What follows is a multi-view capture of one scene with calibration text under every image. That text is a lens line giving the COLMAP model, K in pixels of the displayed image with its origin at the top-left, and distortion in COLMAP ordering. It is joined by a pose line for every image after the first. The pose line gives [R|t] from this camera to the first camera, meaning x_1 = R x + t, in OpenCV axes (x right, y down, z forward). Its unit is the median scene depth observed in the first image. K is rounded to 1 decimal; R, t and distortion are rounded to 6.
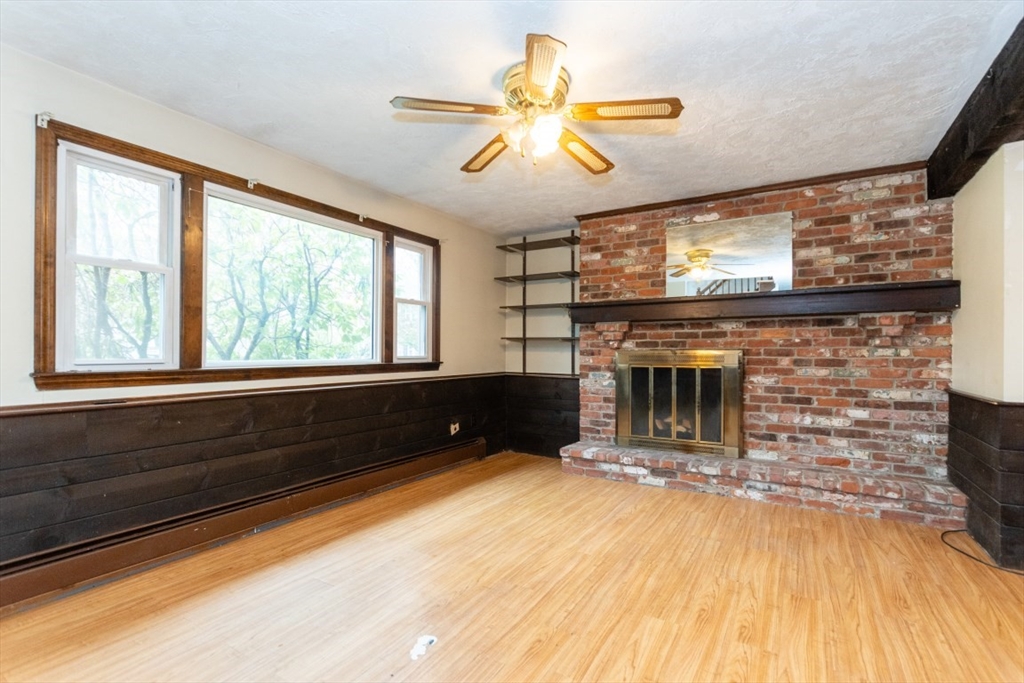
lens RADIAL K [[464.5, 0, 514.5], [0, 464.5, 350.6], [0, 0, 1]] dist [-0.000560, -0.000113]
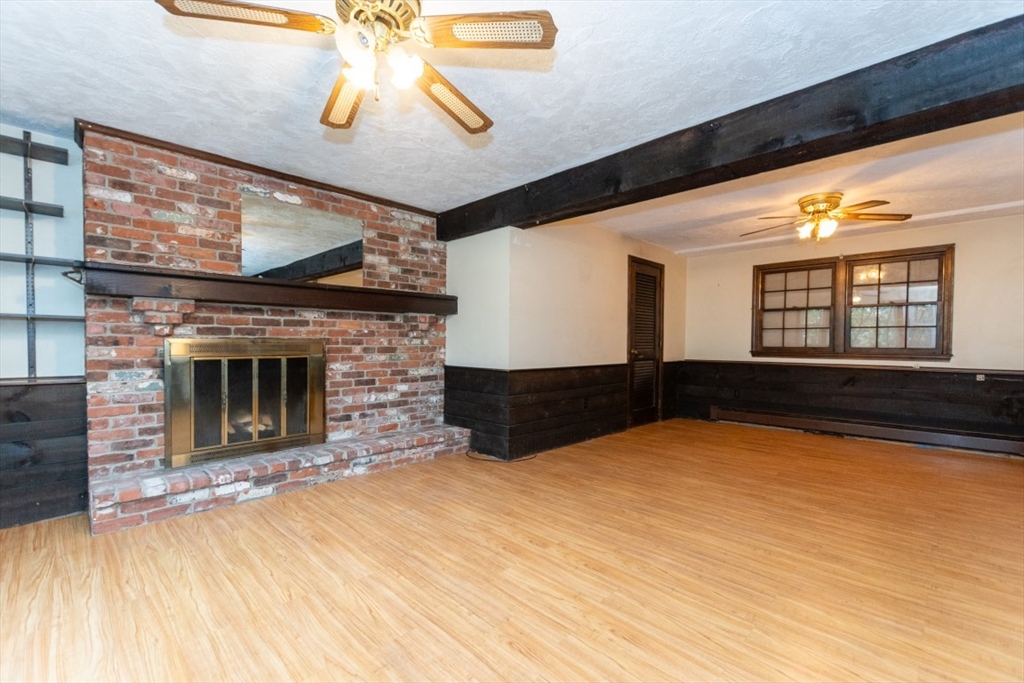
lens RADIAL K [[440.9, 0, 515.2], [0, 440.9, 350.2], [0, 0, 1]] dist [0.003922, -0.000270]
pose [[0.228298, -0.017866, 0.973427, -0.396608], [-0.008281, 0.999760, 0.020291, -0.000286], [-0.973556, -0.012693, 0.228095, 0.380281]]
